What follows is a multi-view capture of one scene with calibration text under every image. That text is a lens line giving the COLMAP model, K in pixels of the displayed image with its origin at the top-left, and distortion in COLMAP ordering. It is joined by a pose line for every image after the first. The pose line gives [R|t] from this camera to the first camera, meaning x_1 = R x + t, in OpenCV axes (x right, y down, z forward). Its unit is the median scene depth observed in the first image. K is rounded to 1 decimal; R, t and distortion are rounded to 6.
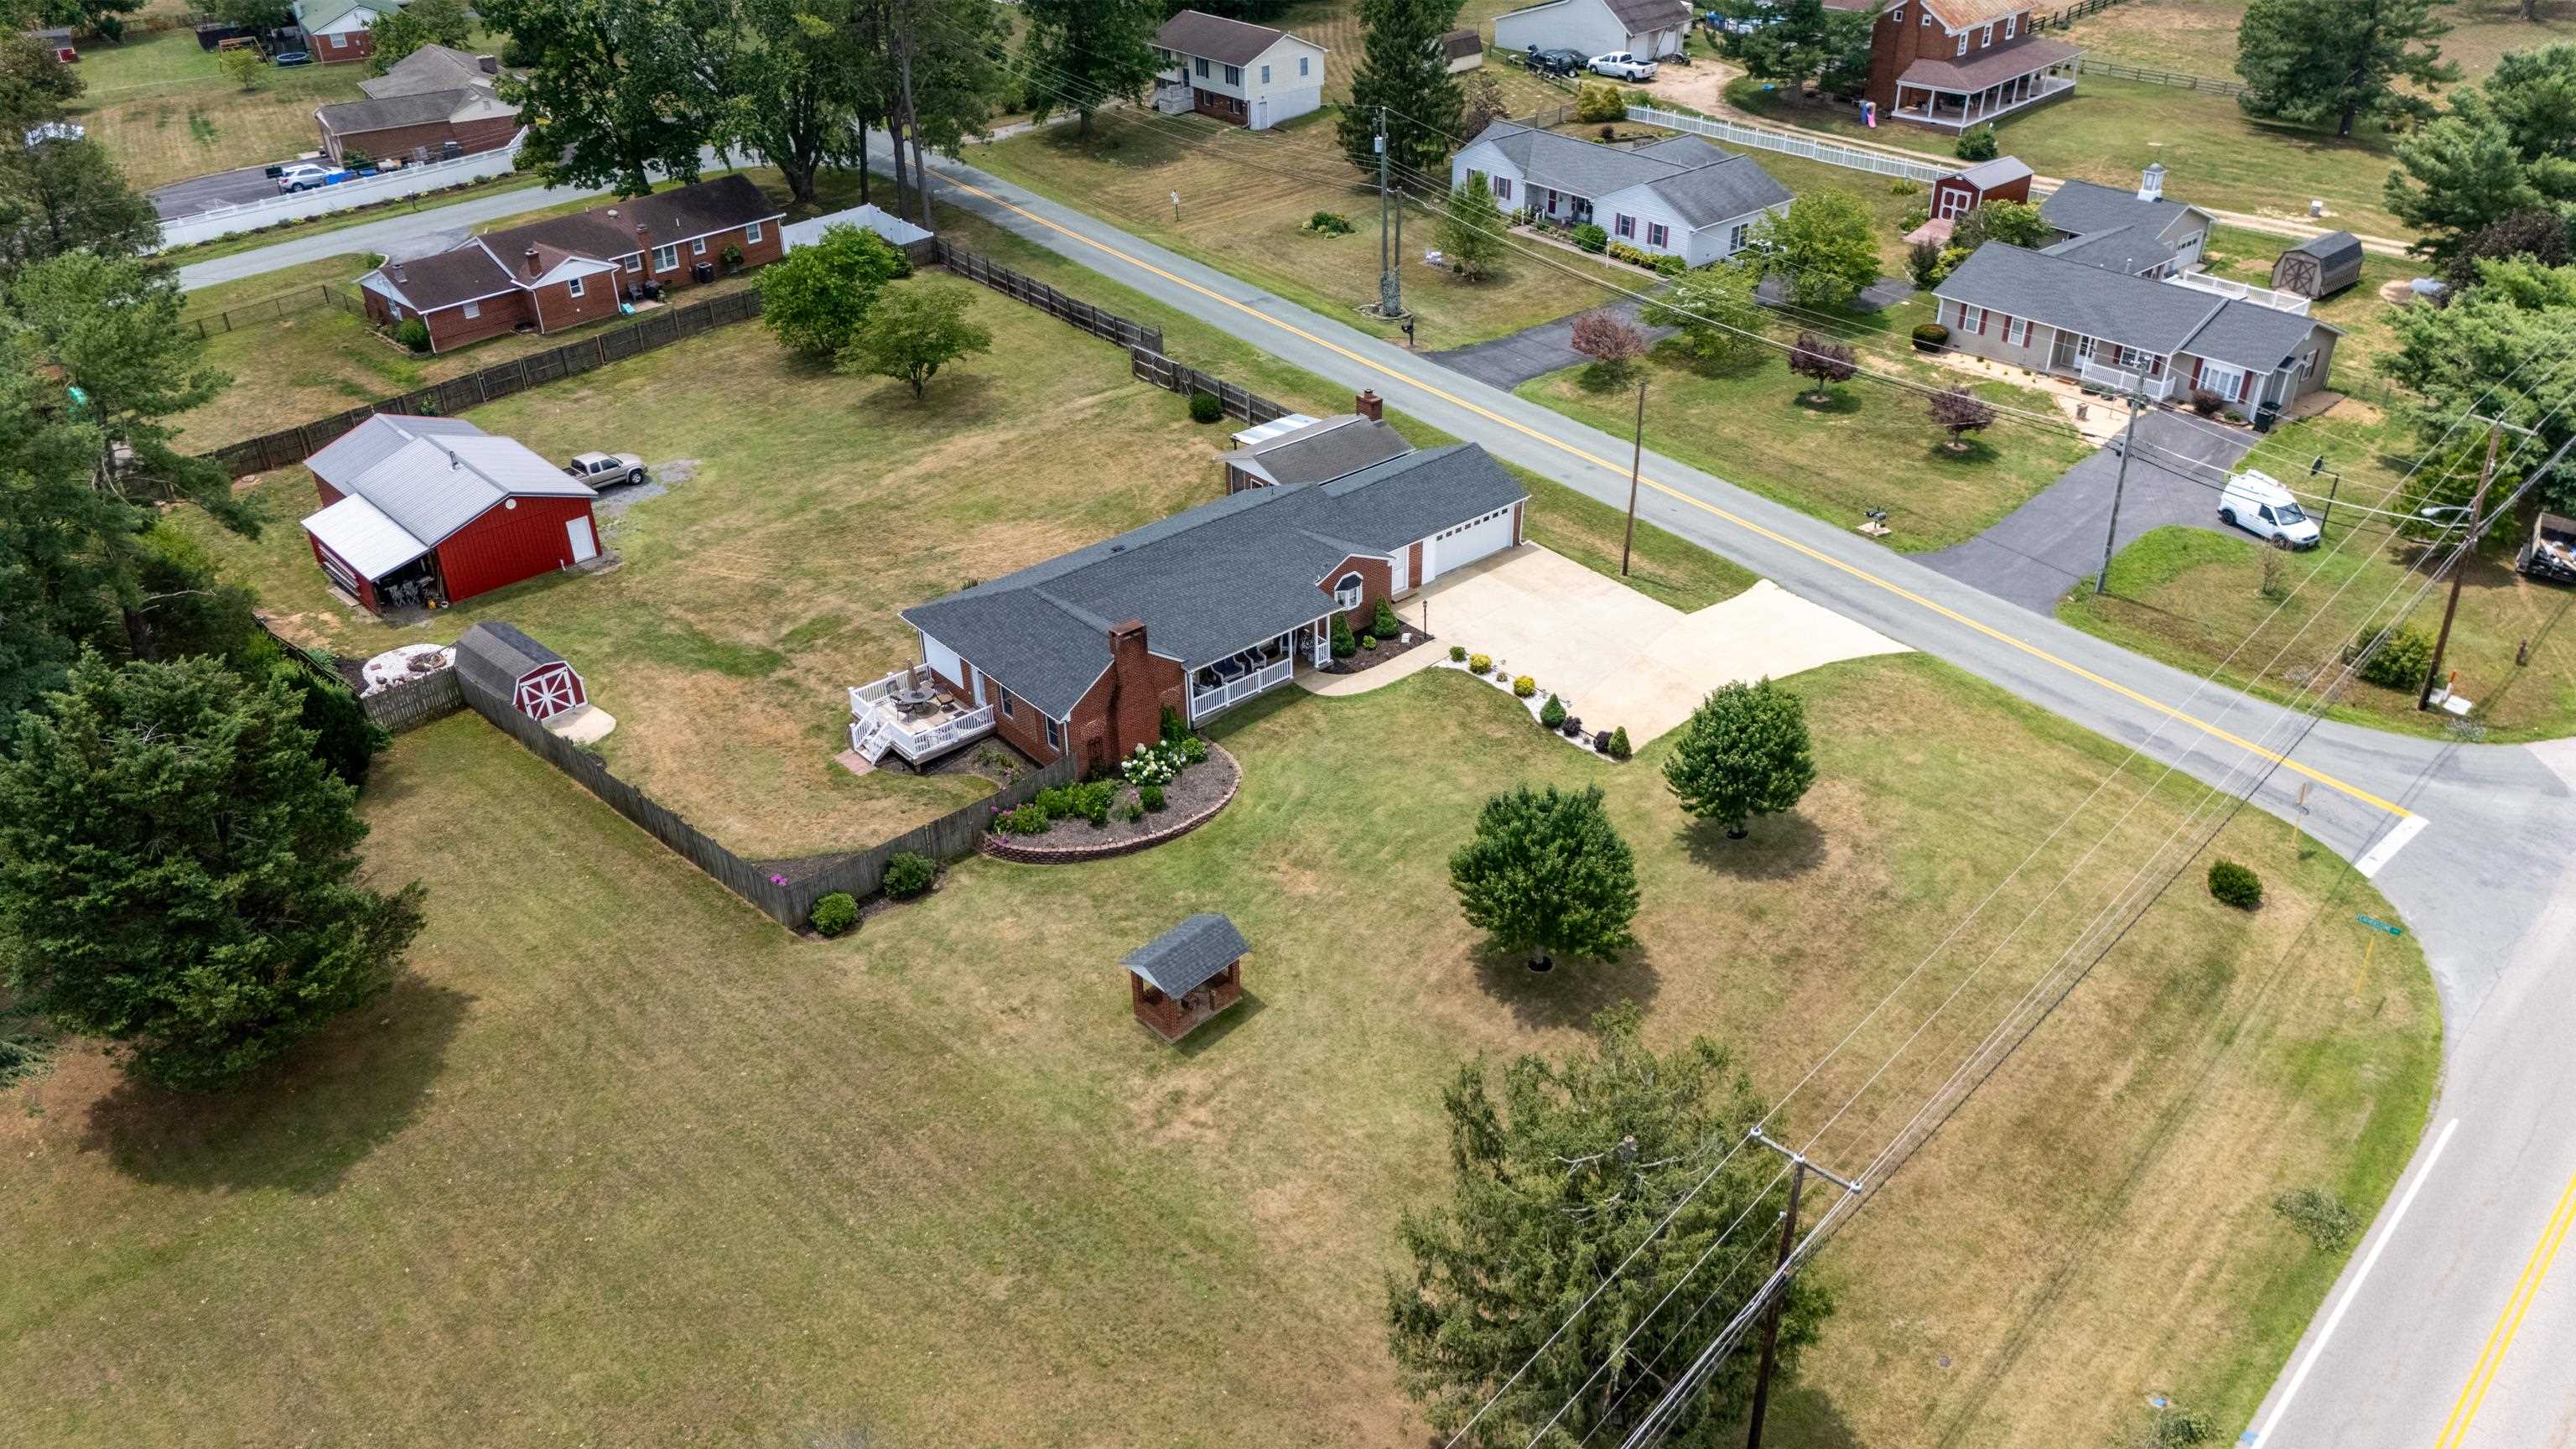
lens RADIAL K [[1903.7, 0, 1275.5], [0, 1903.7, 723.9], [0, 0, 1]] dist [0.080926, -0.090072]
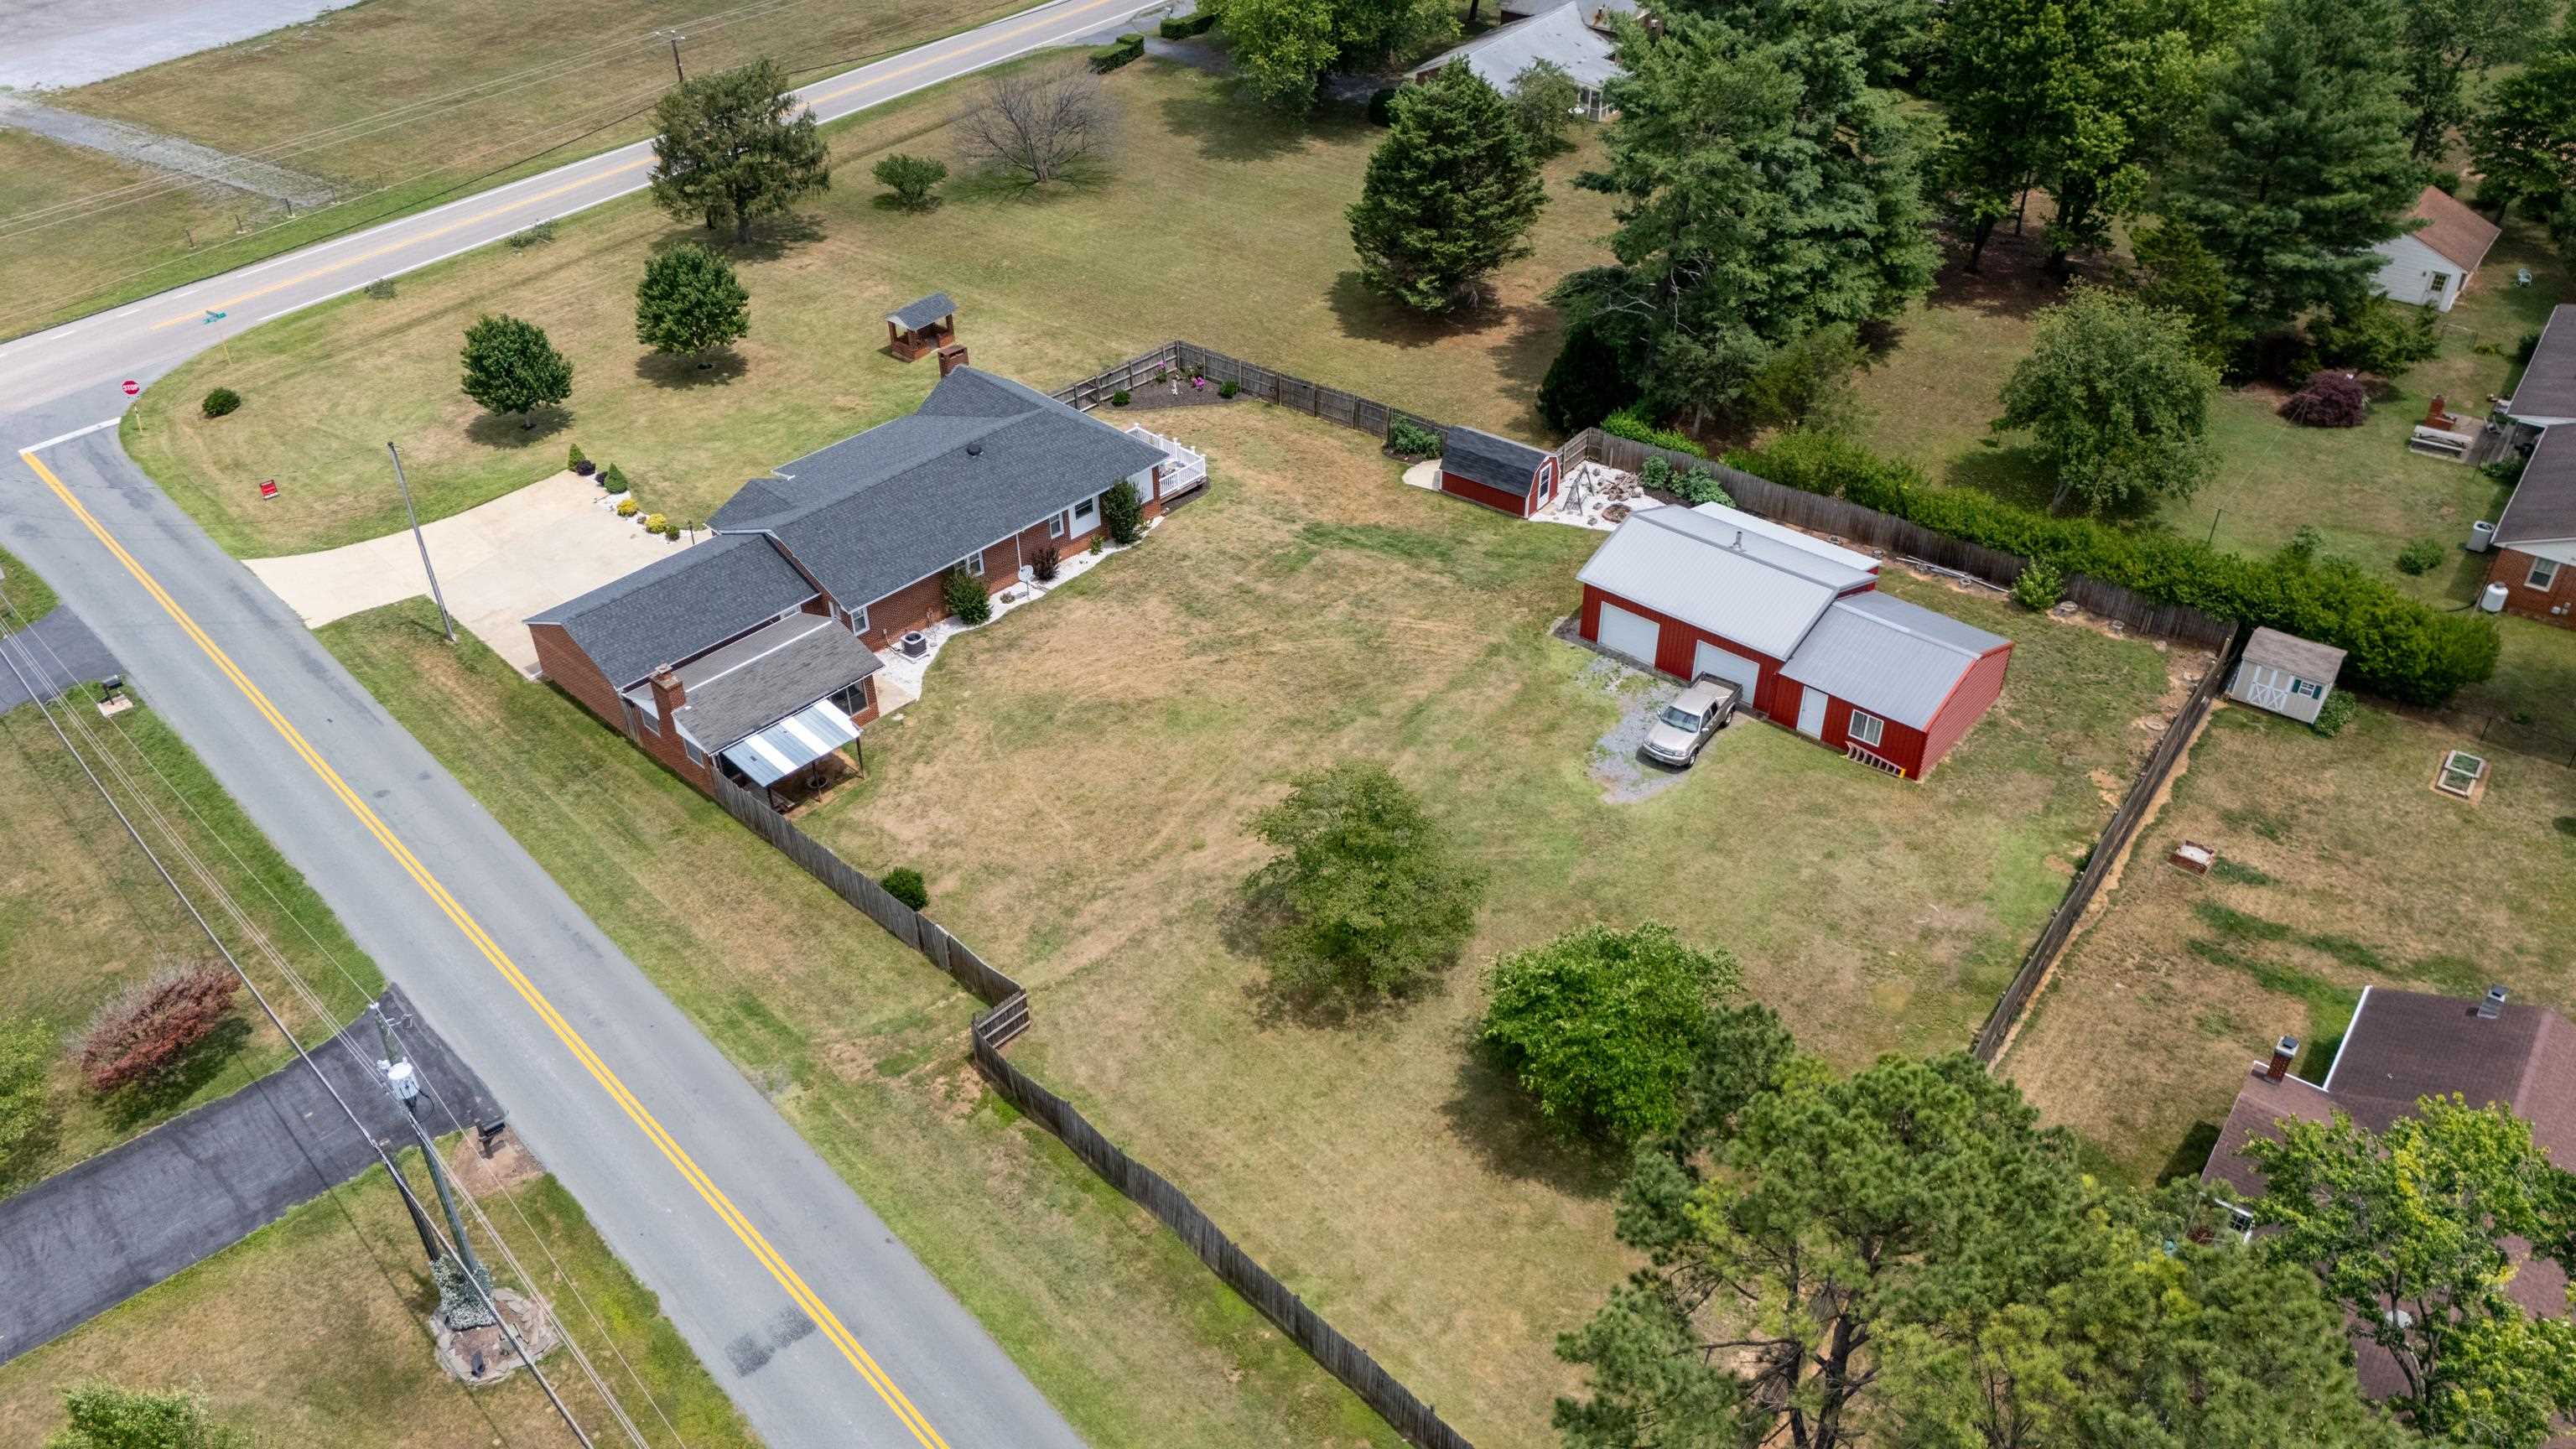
lens RADIAL K [[1903.7, 0, 1275.5], [0, 1903.7, 723.9], [0, 0, 1]] dist [0.080926, -0.090072]
pose [[-0.992676, 0.094113, -0.075749, -0.139763], [-0.033210, 0.390277, 0.920098, -0.938163], [0.116157, 0.915875, -0.384293, 1.443845]]
